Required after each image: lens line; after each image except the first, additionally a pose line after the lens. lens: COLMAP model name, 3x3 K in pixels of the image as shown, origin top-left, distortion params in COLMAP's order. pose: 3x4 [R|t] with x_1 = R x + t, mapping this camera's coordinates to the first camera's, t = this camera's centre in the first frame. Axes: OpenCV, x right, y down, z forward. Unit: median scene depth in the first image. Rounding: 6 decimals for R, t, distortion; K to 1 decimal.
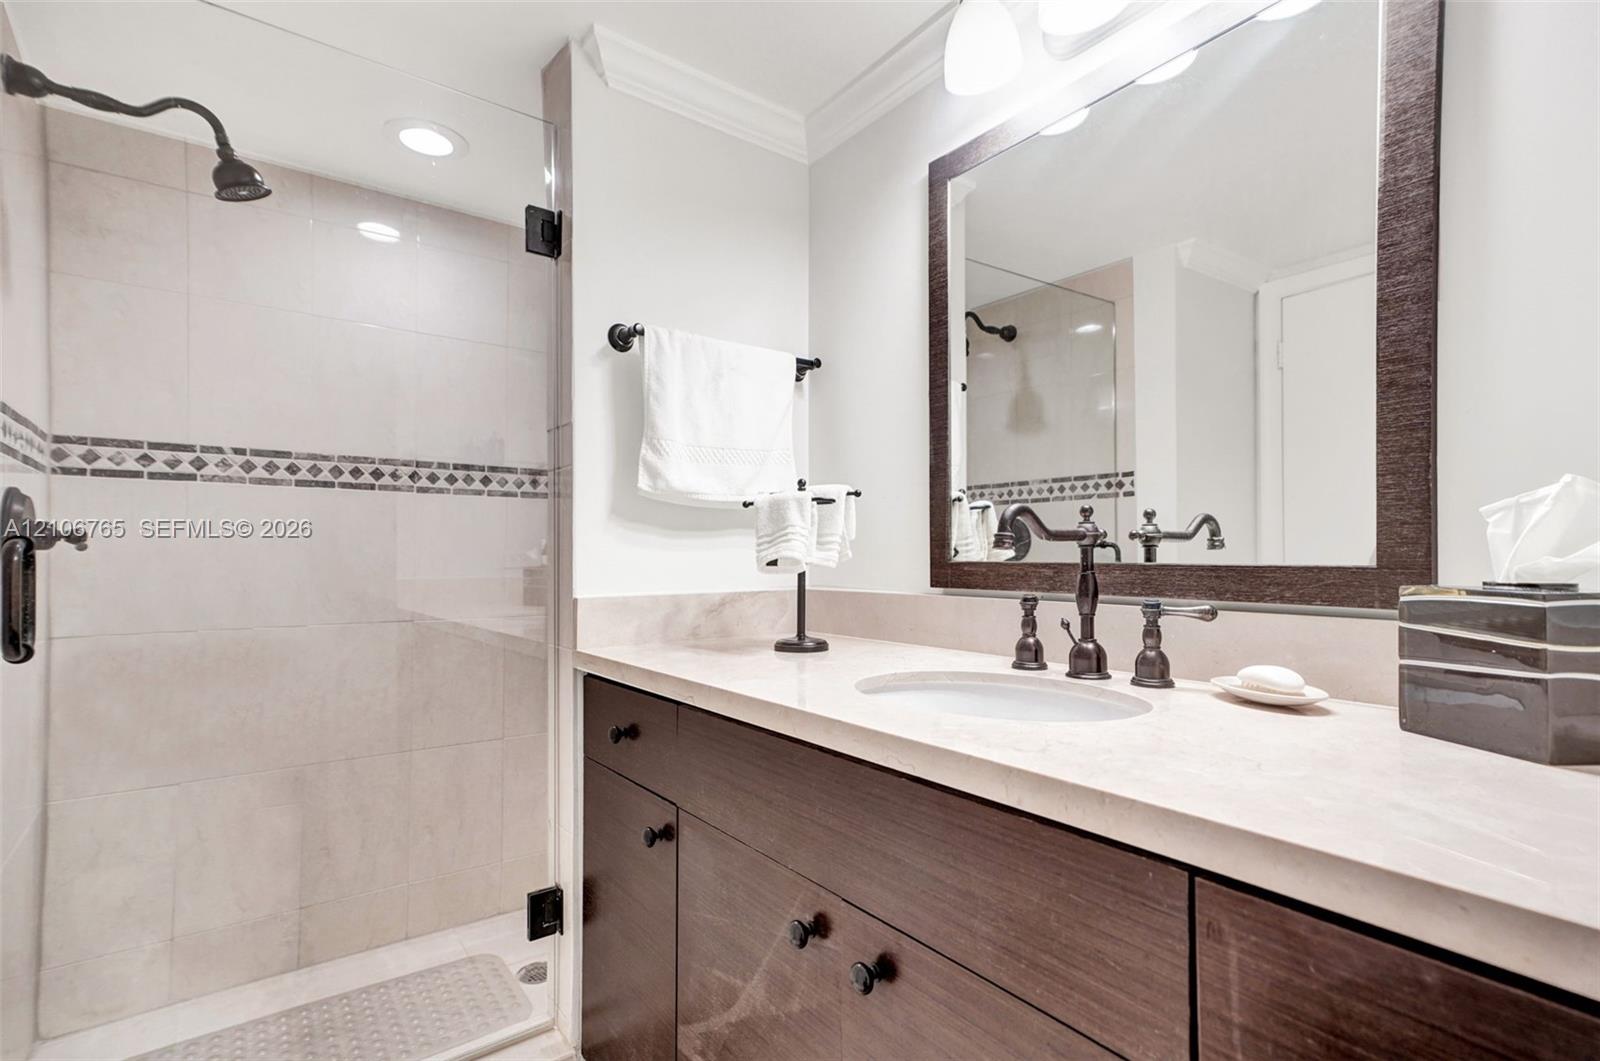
lens RADIAL K [[773.2, 0, 801.4], [0, 773.2, 555.1], [0, 0, 1]] dist [0.020417, 0.000217]
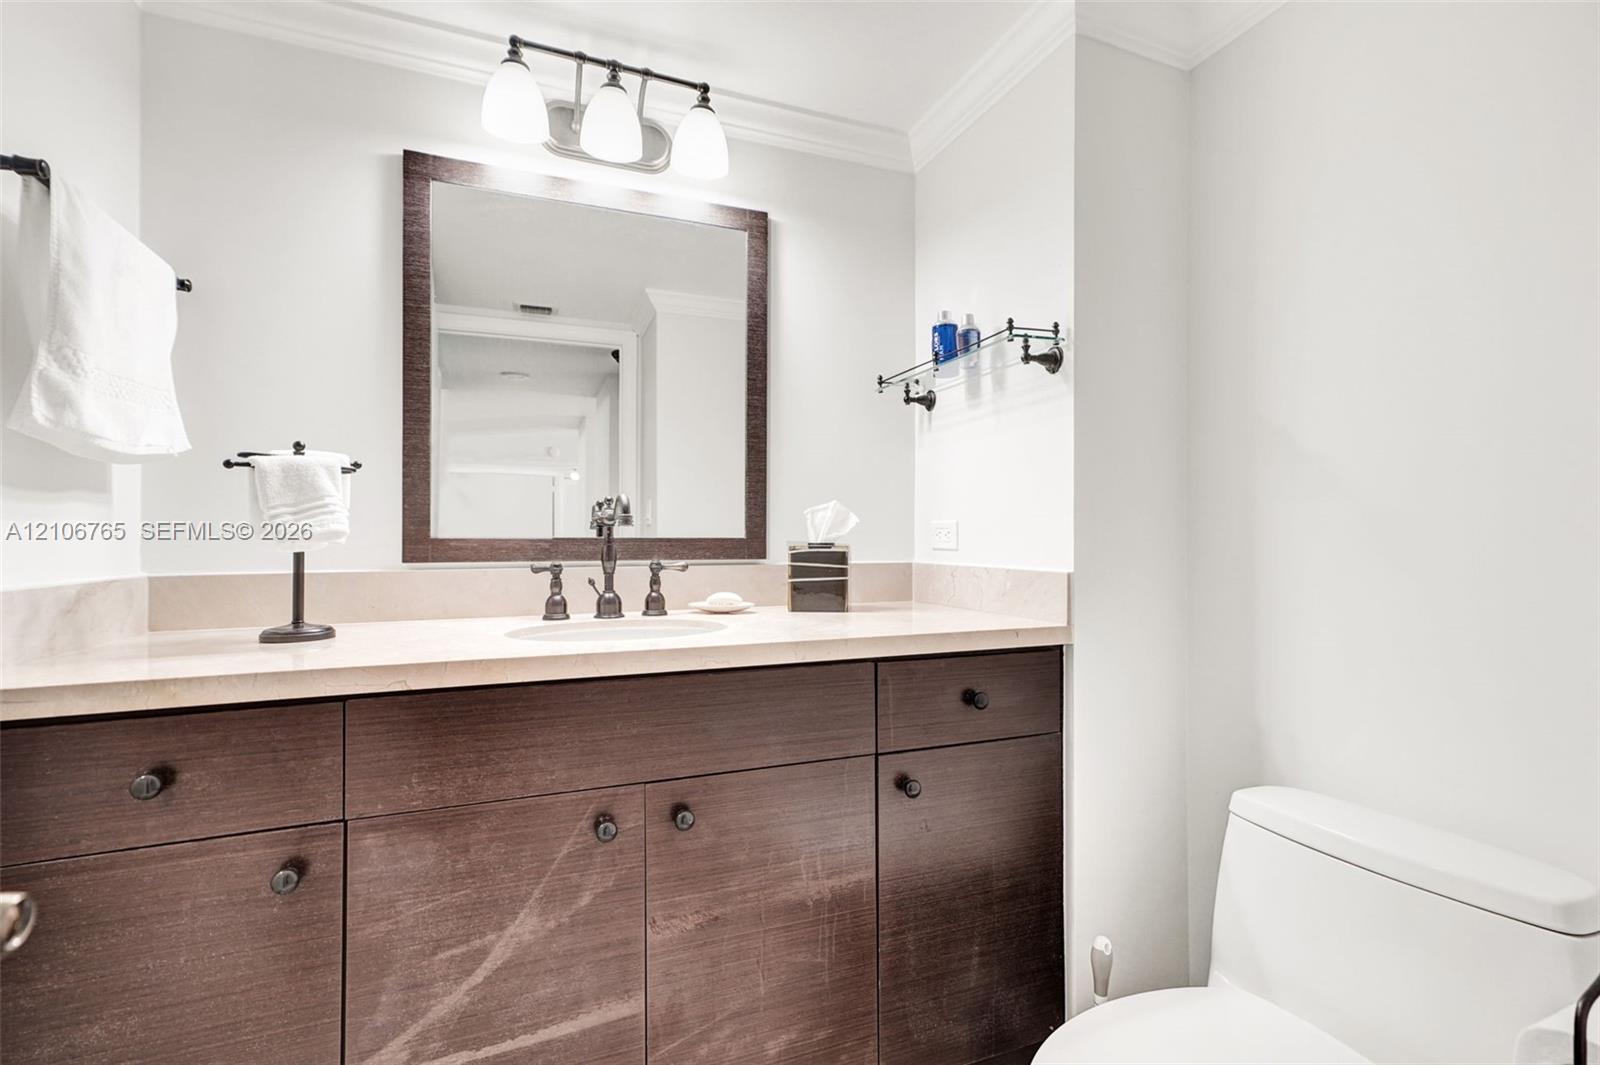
lens RADIAL K [[734.4, 0, 791.3], [0, 734.4, 558.2], [0, 0, 1]] dist [0.000612, 0.001867]
pose [[0.251330, -0.021156, 0.967670, -0.848740], [0.002837, 0.999773, 0.021121, 0.021183], [-0.967897, -0.002563, 0.251333, 0.337696]]
